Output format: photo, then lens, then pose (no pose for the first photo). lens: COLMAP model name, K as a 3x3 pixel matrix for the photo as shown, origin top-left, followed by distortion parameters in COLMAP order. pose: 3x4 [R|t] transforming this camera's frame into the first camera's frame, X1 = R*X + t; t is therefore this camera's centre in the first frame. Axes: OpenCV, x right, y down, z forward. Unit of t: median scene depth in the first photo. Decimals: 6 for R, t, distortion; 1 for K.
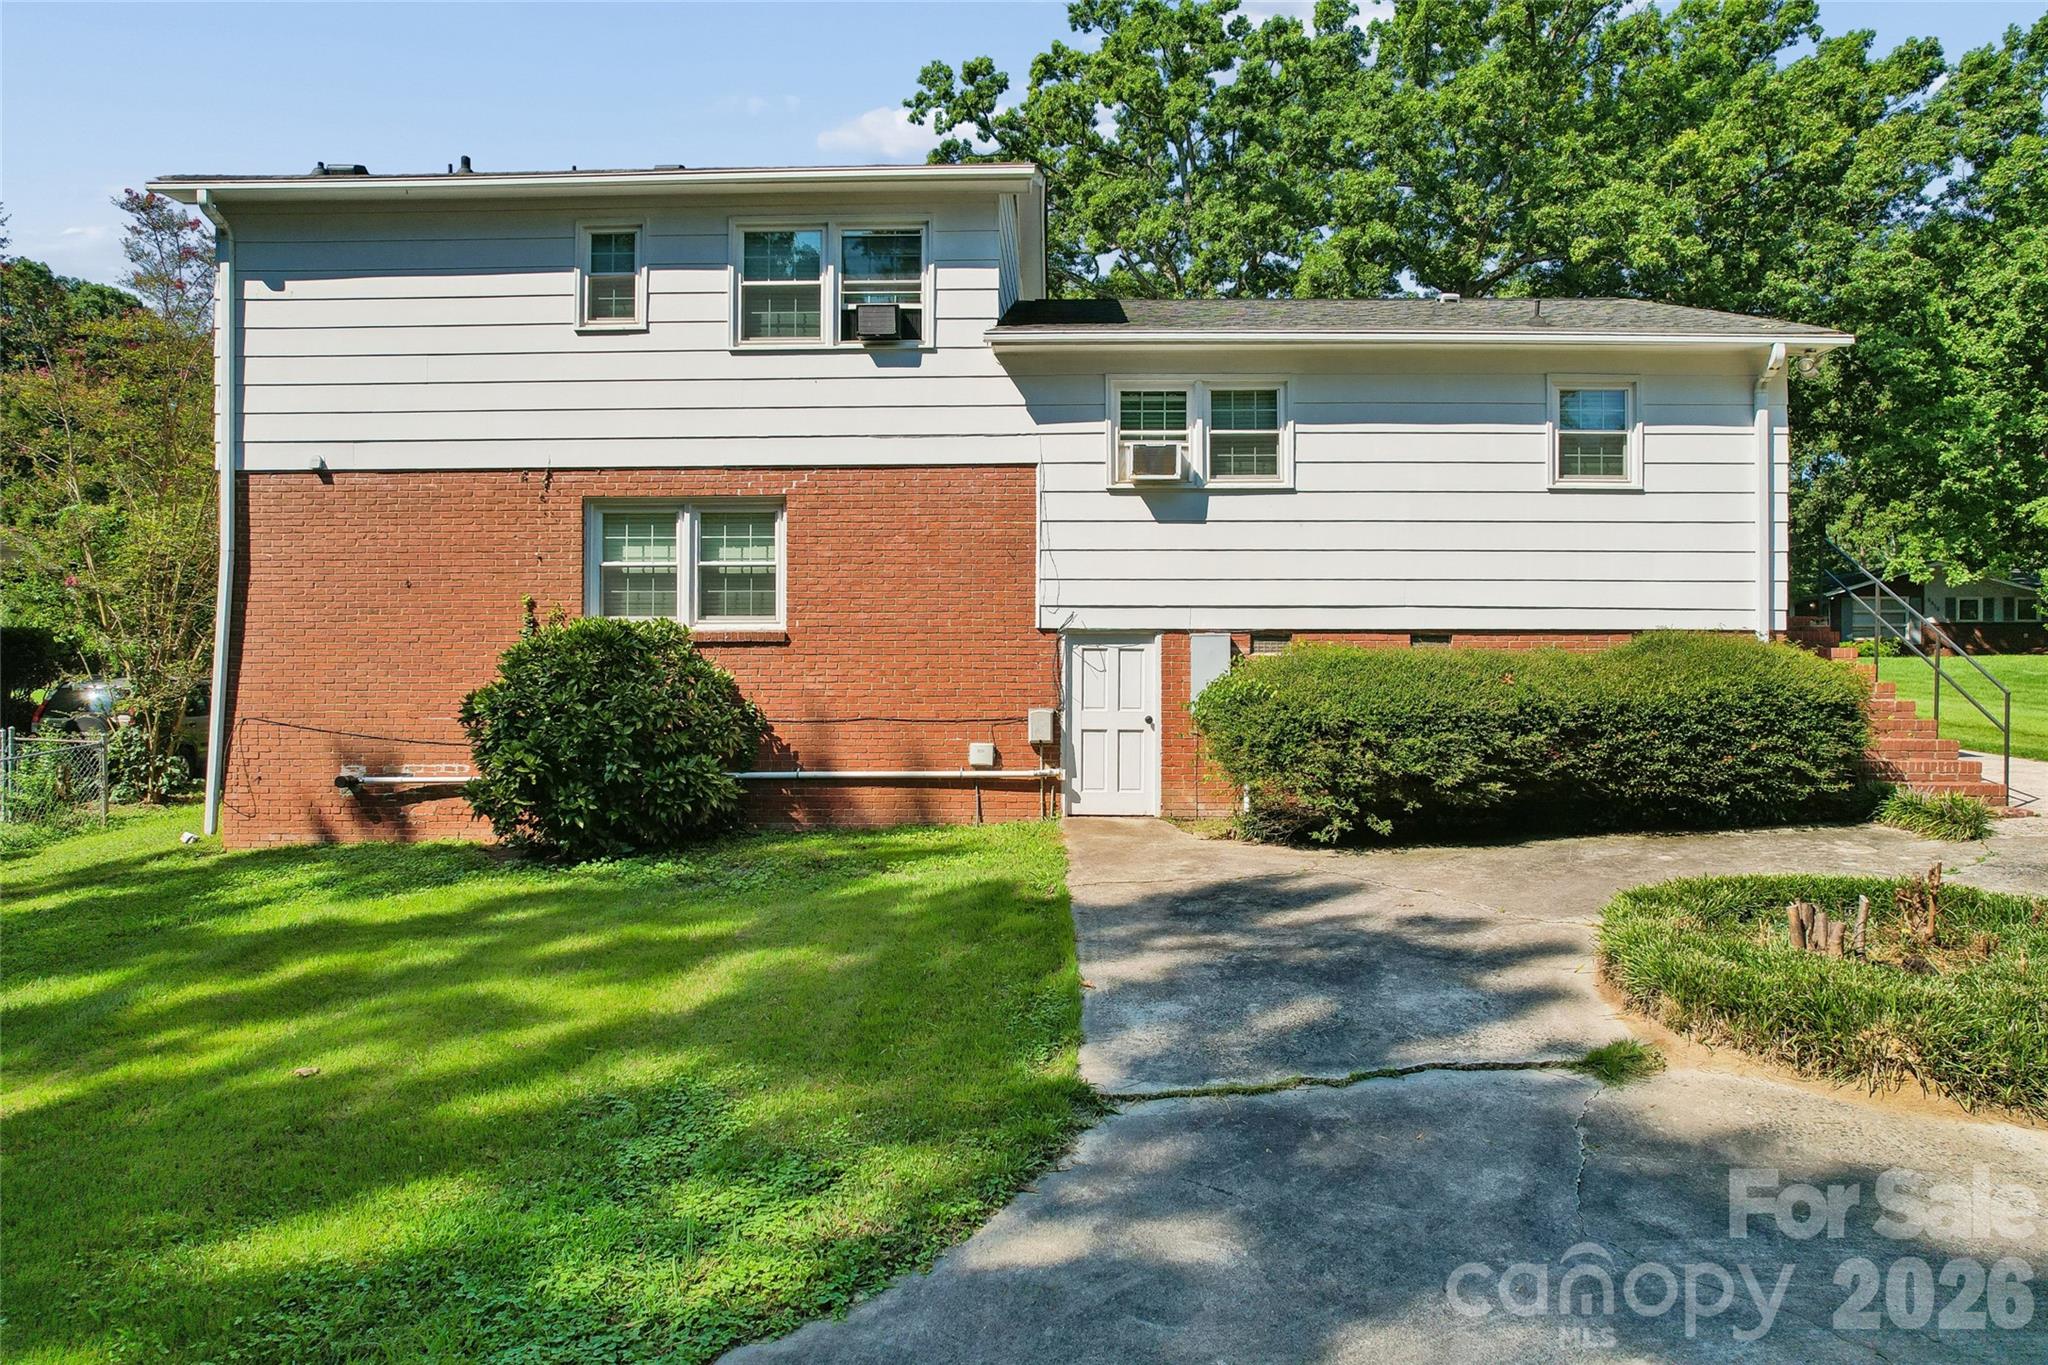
lens RADIAL K [[1321.3, 0, 1024.0], [0, 1321.3, 682.5], [0, 0, 1]] dist [-0.070244, 0.057533]
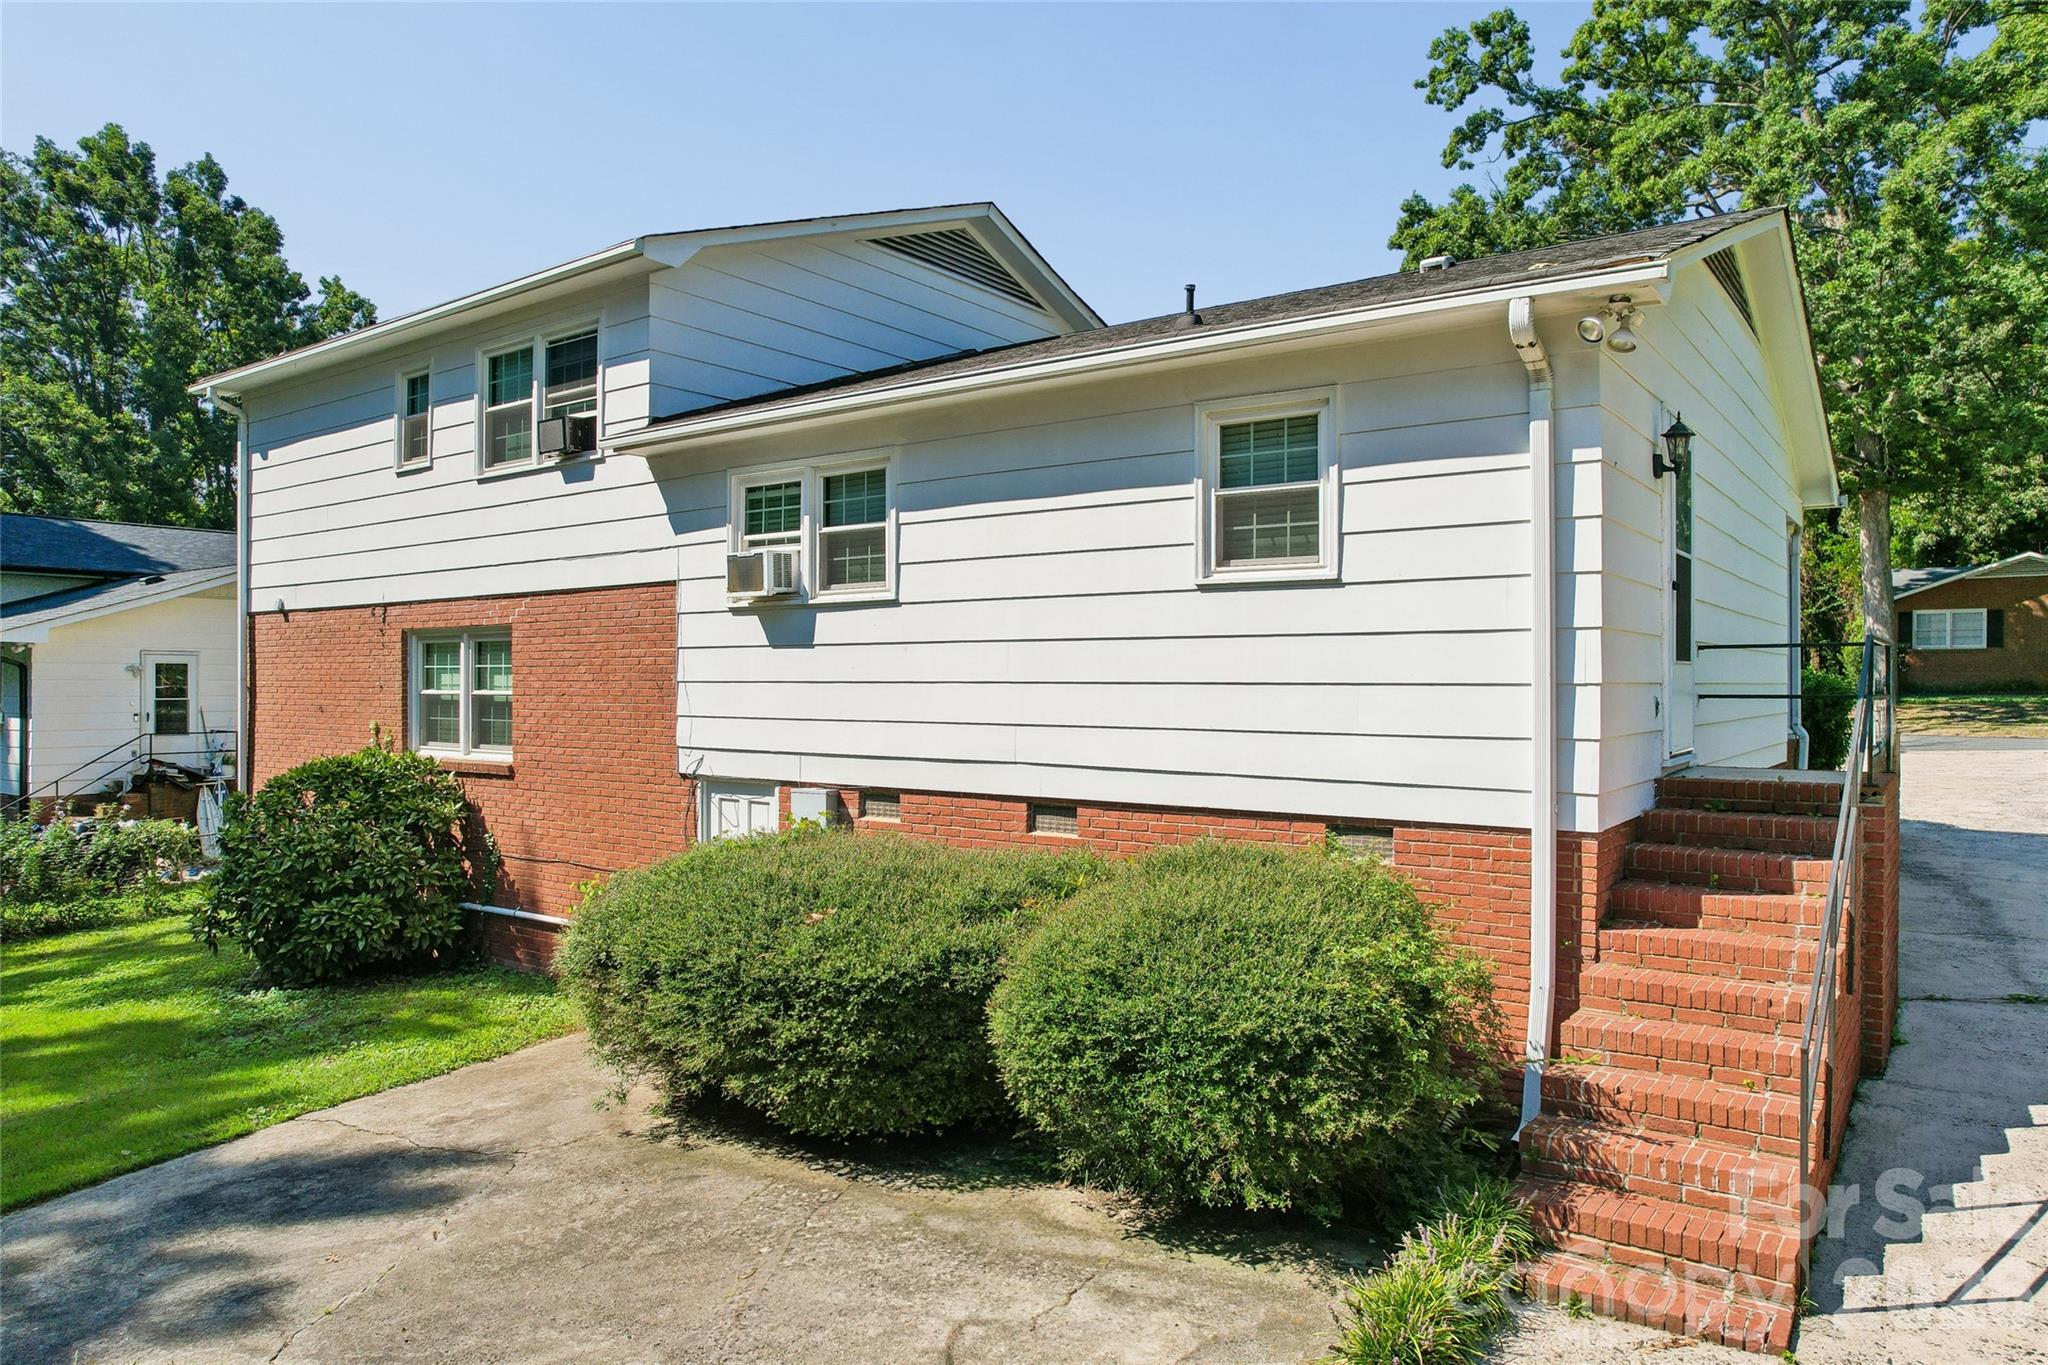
lens RADIAL K [[1321.3, 0, 1024.0], [0, 1321.3, 682.5], [0, 0, 1]] dist [-0.070244, 0.057533]
pose [[0.822185, 0.000368, -0.569220, 0.681557], [-0.005866, 0.999952, -0.007827, -0.094163], [0.569190, 0.009774, 0.822148, 0.423956]]
